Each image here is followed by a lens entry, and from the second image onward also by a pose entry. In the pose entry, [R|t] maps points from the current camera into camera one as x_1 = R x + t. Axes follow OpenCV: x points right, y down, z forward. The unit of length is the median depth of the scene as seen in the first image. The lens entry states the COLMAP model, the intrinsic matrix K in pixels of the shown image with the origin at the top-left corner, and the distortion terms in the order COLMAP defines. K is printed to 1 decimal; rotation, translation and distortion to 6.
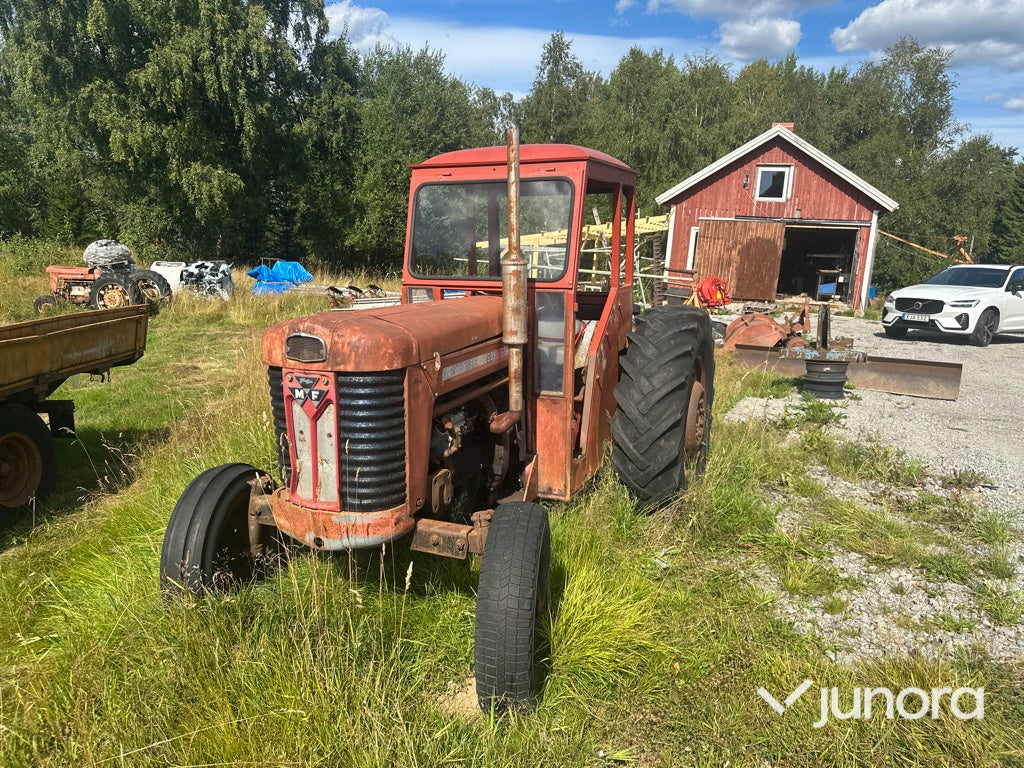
lens RADIAL K [[733.0, 0, 506.1], [0, 733.0, 384.7], [0, 0, 1]] dist [0.008416, -0.020161]
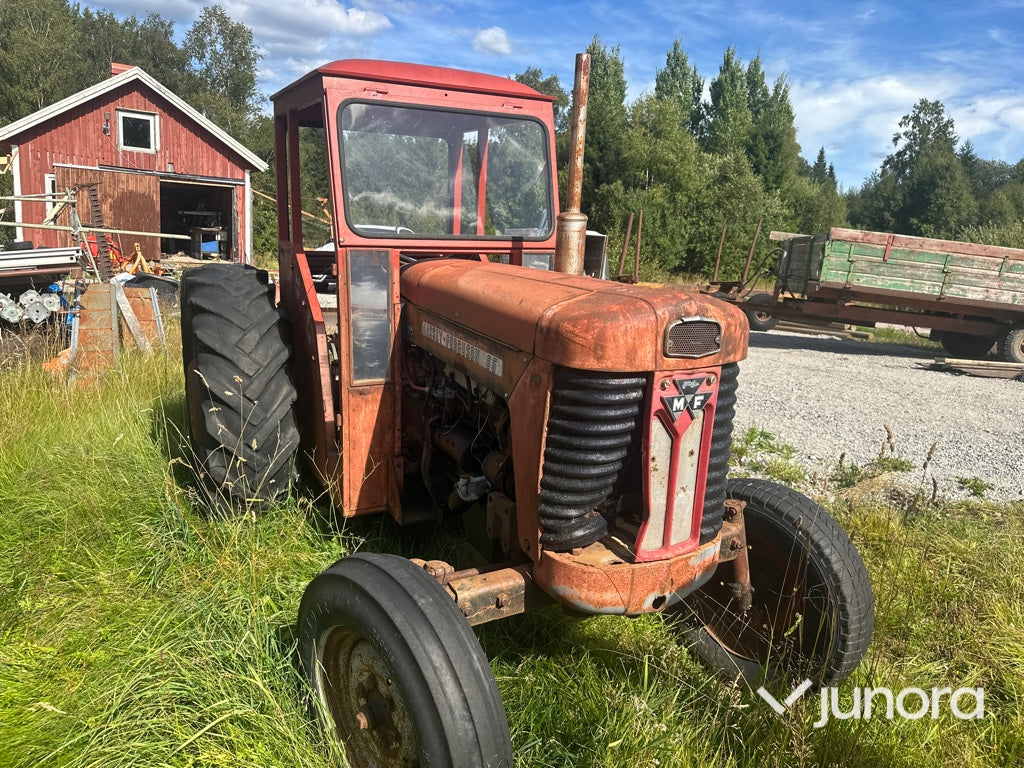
lens RADIAL K [[733.0, 0, 507.1], [0, 733.0, 374.0], [0, 0, 1]] dist [0.008416, -0.020161]
pose [[0.606350, -0.146895, 0.781512, -0.116569], [0.114169, 0.988689, 0.097256, -0.013019], [-0.786959, 0.030253, 0.616263, 0.087405]]
